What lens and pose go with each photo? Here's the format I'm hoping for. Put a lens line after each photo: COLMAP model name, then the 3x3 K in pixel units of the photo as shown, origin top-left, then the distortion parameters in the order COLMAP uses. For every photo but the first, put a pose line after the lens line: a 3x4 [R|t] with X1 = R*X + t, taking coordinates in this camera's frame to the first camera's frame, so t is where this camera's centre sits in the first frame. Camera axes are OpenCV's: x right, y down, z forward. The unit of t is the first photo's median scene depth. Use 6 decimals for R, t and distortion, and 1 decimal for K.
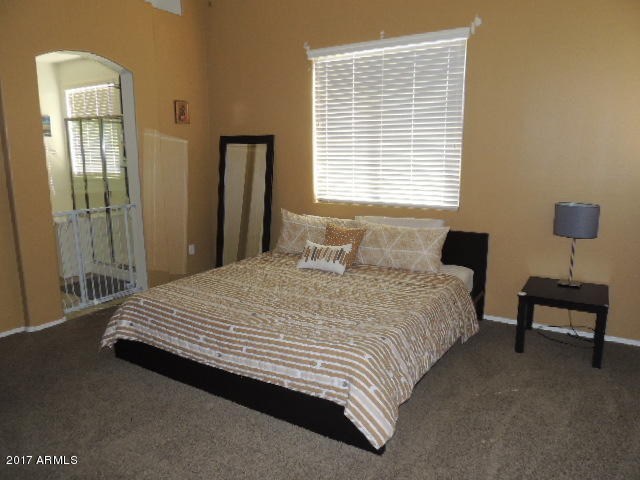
lens RADIAL K [[459.4, 0, 320.0], [0, 459.4, 240.0], [0, 0, 1]] dist [-0.011220, 0.007207]
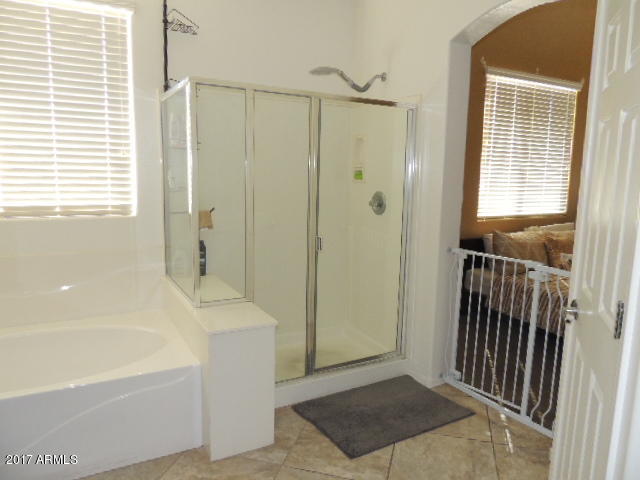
lens RADIAL K [[459.4, 0, 320.0], [0, 459.4, 240.0], [0, 0, 1]] dist [-0.011220, 0.007207]
pose [[0.486978, -0.116158, 0.865656, -1.114015], [0.139179, 0.988773, 0.054383, -0.151420], [-0.862254, 0.093998, 0.497677, 0.873033]]
